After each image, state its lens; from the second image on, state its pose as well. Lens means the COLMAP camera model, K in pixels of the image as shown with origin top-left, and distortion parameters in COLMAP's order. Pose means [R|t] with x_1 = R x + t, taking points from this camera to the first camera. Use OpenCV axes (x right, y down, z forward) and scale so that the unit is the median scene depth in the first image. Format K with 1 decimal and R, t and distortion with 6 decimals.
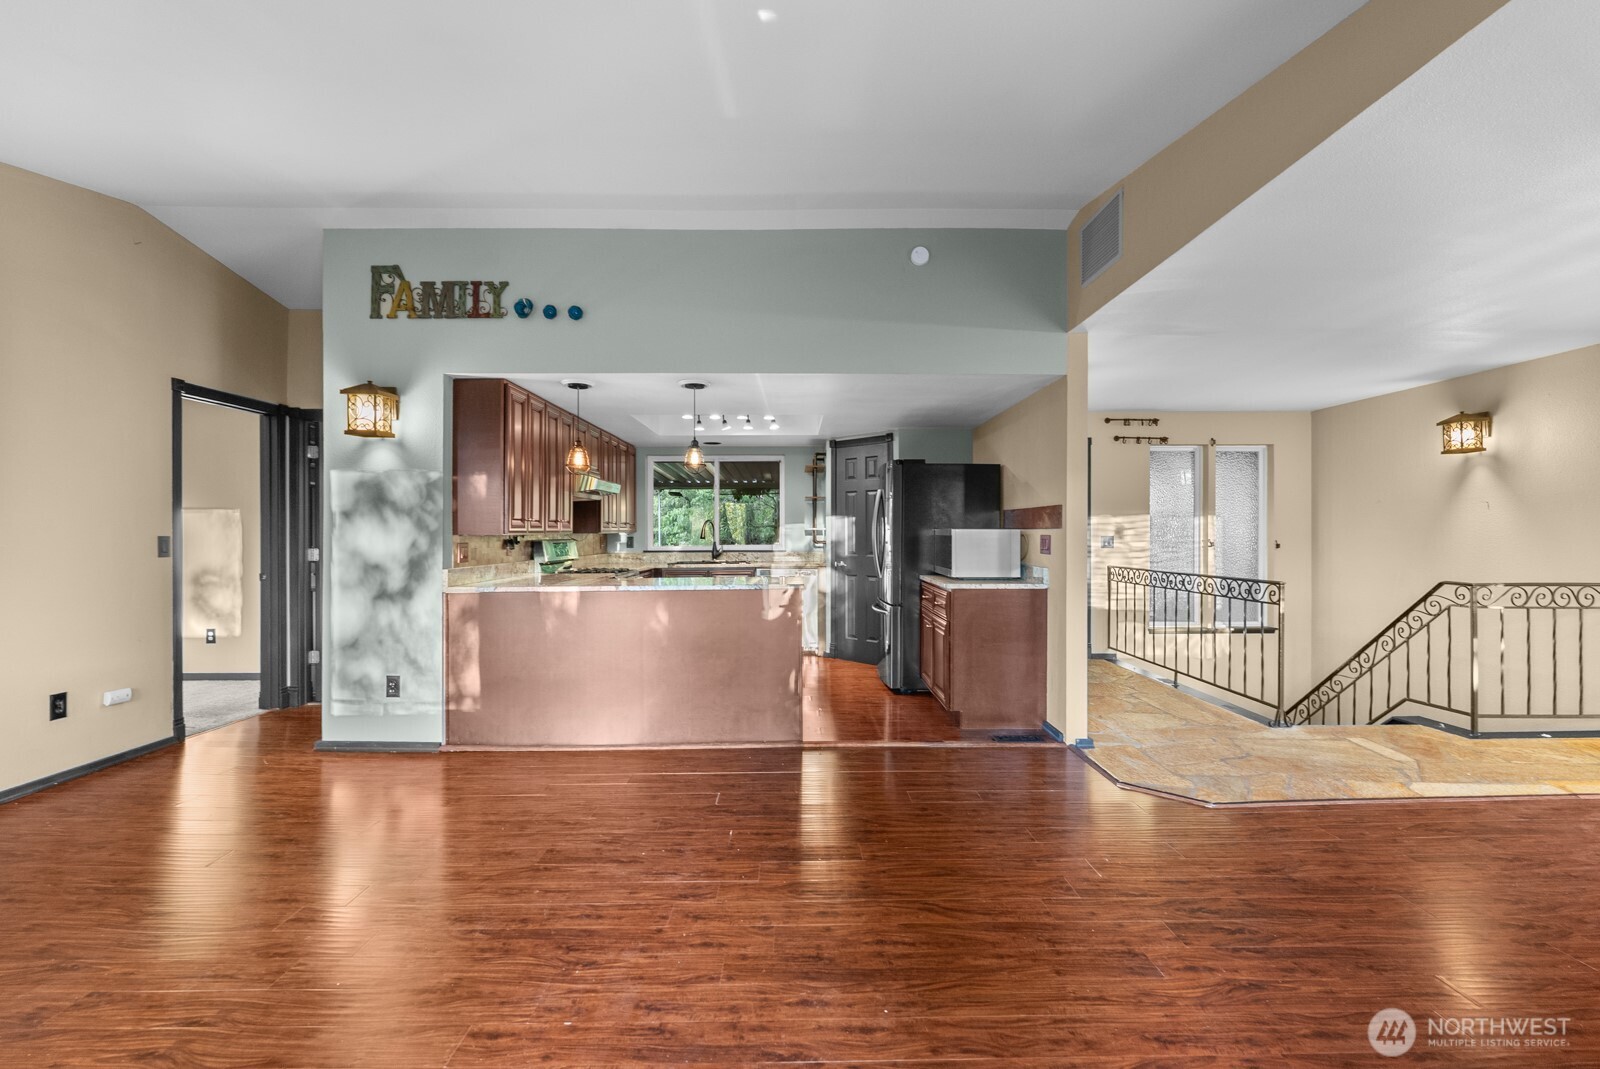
lens RADIAL K [[707.5, 0, 803.2], [0, 707.5, 539.5], [0, 0, 1]] dist [-0.005708, 0.001405]
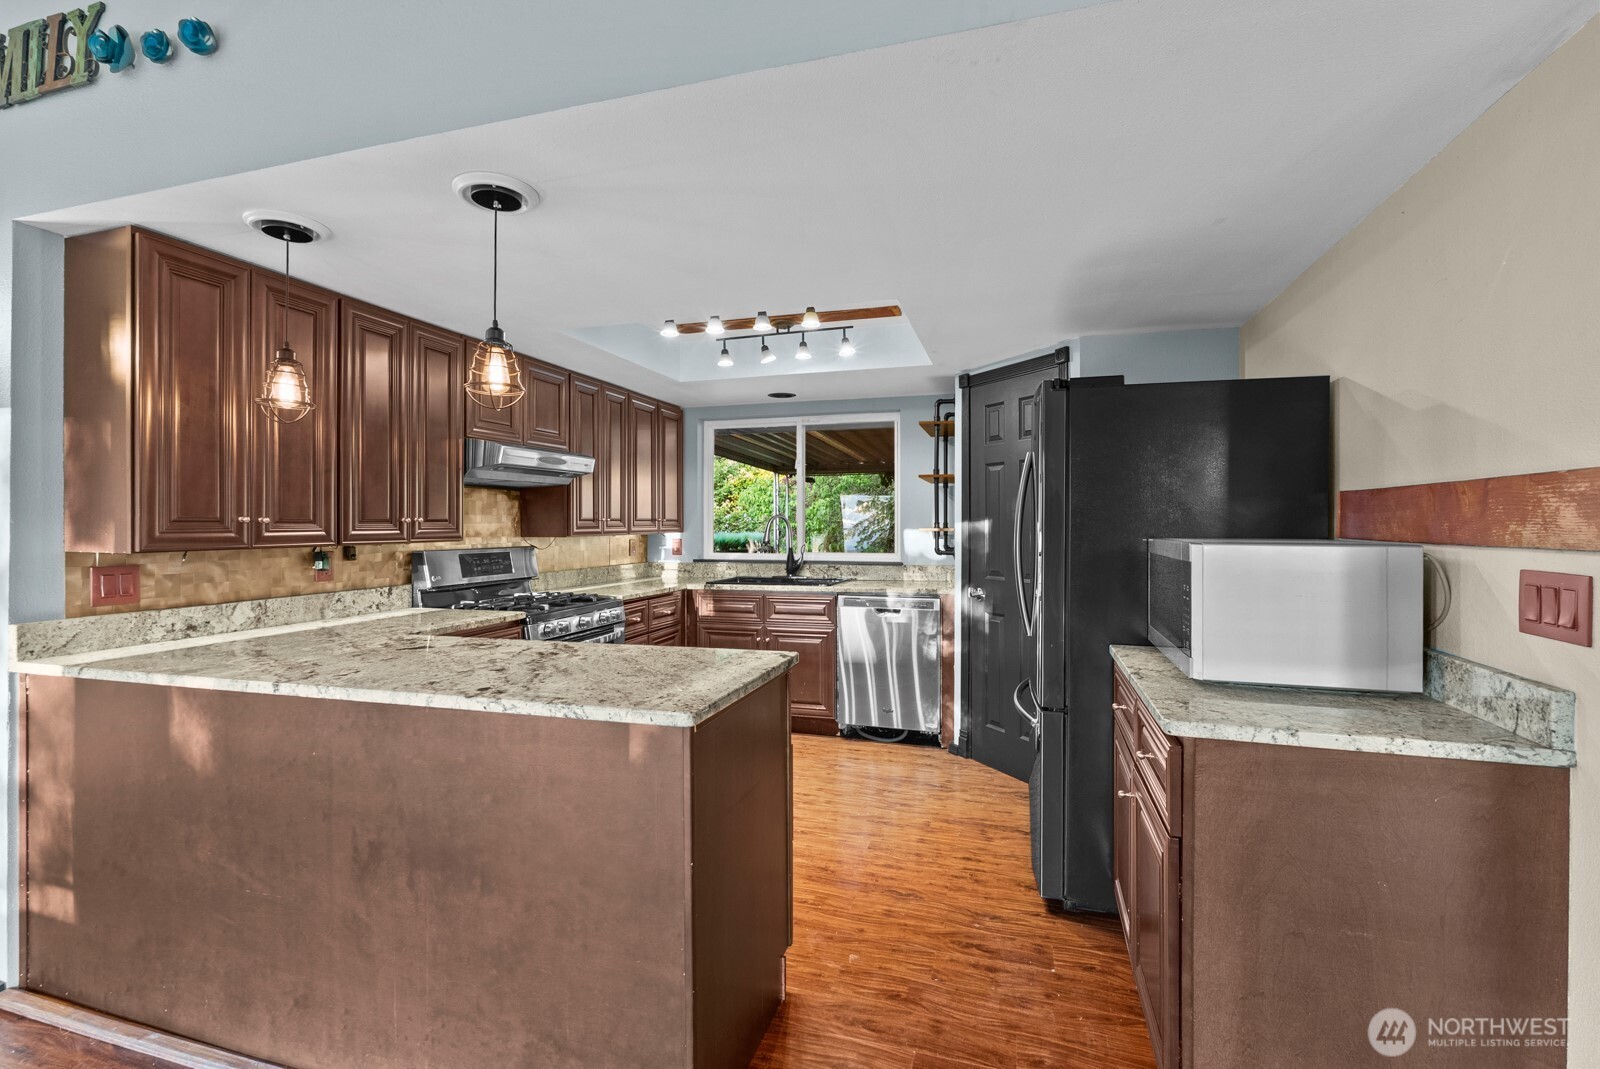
lens RADIAL K [[707.5, 0, 804.2], [0, 707.5, 519.8], [0, 0, 1]] dist [-0.005708, 0.001405]
pose [[0.953804, -0.000113, -0.300428, 0.154228], [-0.004667, 0.999874, -0.015192, -0.023782], [0.300392, 0.015893, 0.953683, 0.704328]]
